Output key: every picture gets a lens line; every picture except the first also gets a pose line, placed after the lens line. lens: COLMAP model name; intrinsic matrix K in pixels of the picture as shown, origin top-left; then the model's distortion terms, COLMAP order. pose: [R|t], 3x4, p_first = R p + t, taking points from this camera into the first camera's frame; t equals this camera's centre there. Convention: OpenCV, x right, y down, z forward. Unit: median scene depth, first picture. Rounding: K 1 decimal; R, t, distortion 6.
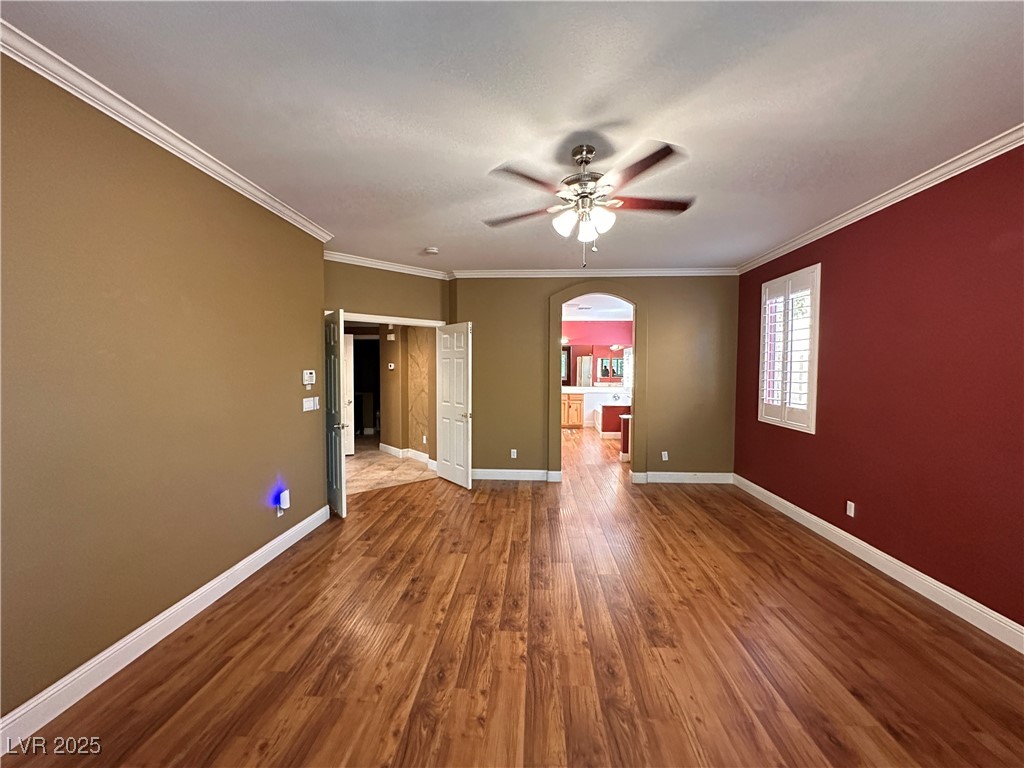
lens RADIAL K [[407.6, 0, 511.5], [0, 407.6, 382.5], [0, 0, 1]] dist [-0.004255, 0.000450]
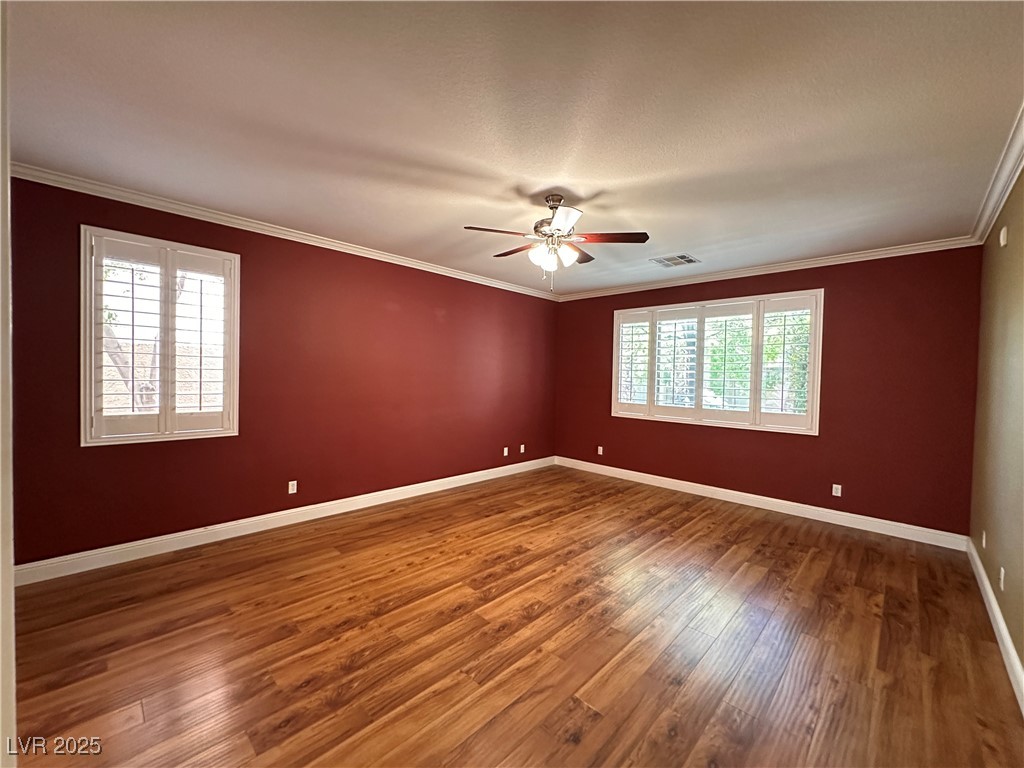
lens RADIAL K [[407.6, 0, 512.2], [0, 407.6, 390.2], [0, 0, 1]] dist [-0.004255, 0.000450]
pose [[-0.756858, -0.044270, 0.652078, -0.430133], [-0.000112, 0.997712, 0.067606, -0.052114], [-0.653579, 0.051095, -0.755131, 1.589276]]
